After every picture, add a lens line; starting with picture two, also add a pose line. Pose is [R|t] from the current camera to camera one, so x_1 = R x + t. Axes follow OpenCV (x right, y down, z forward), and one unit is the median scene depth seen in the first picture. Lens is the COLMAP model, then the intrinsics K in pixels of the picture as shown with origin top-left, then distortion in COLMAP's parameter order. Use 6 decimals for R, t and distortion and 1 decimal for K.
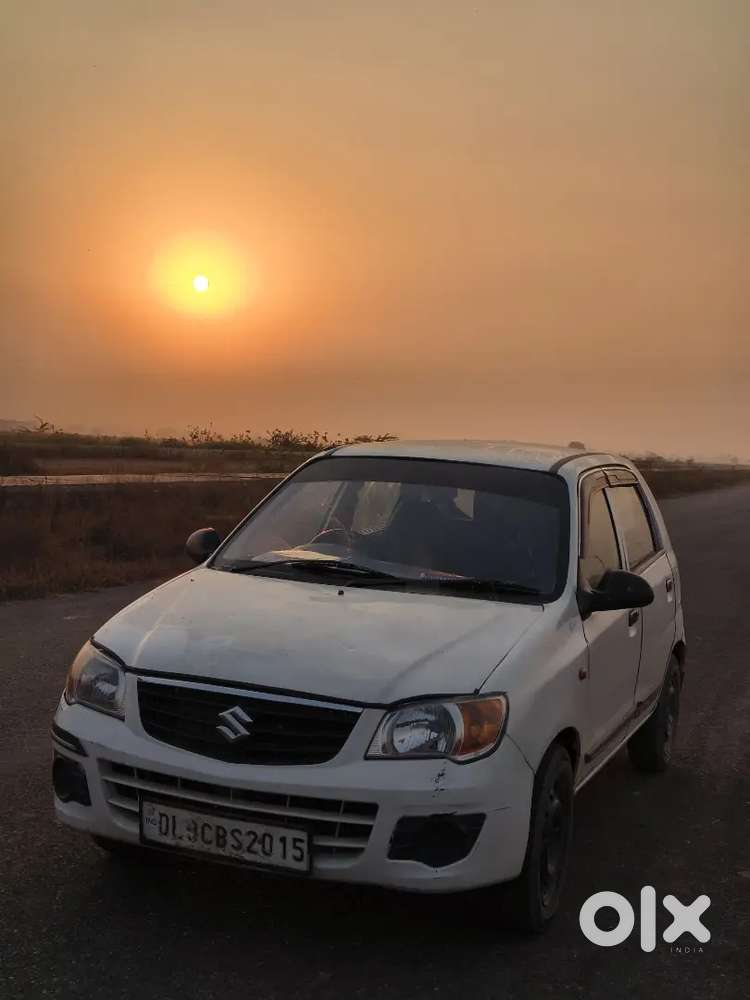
lens RADIAL K [[1392.0, 0, 424.0], [0, 1392.0, 503.6], [0, 0, 1]] dist [0.023028, 0.063600]
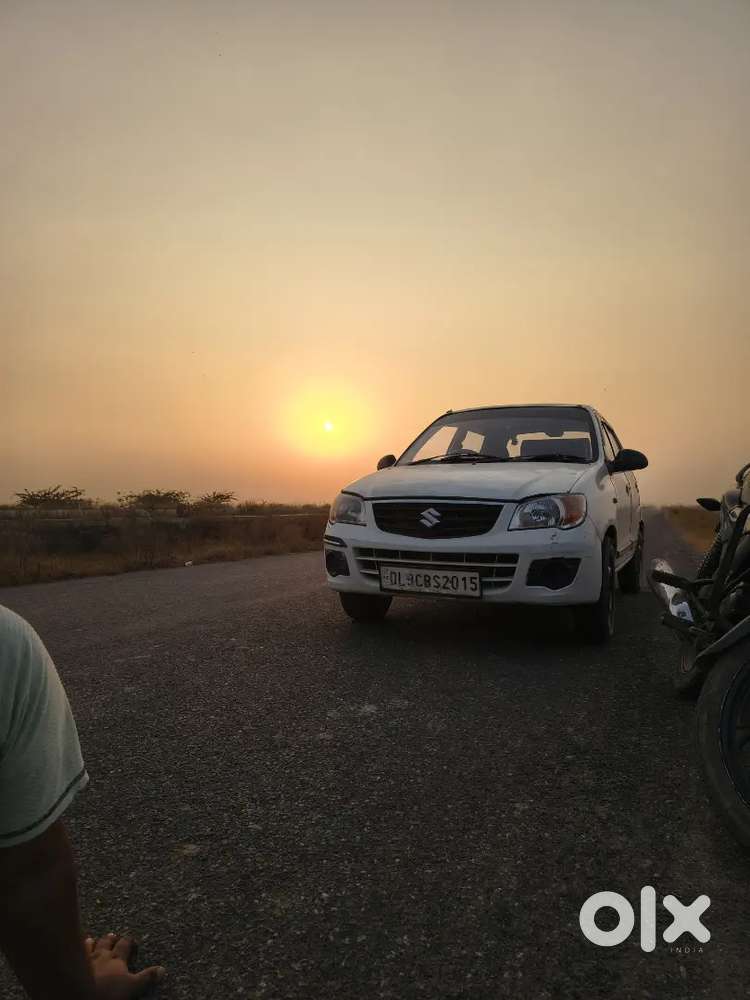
lens RADIAL K [[708.0, 0, 375.0], [0, 708.0, 500.0], [0, 0, 1]] dist [-0.002537, -0.001051]
pose [[0.992321, -0.065959, -0.104638, -0.110269], [0.059783, 0.996339, -0.061103, 0.186229], [0.108285, 0.054379, 0.992631, 0.100928]]
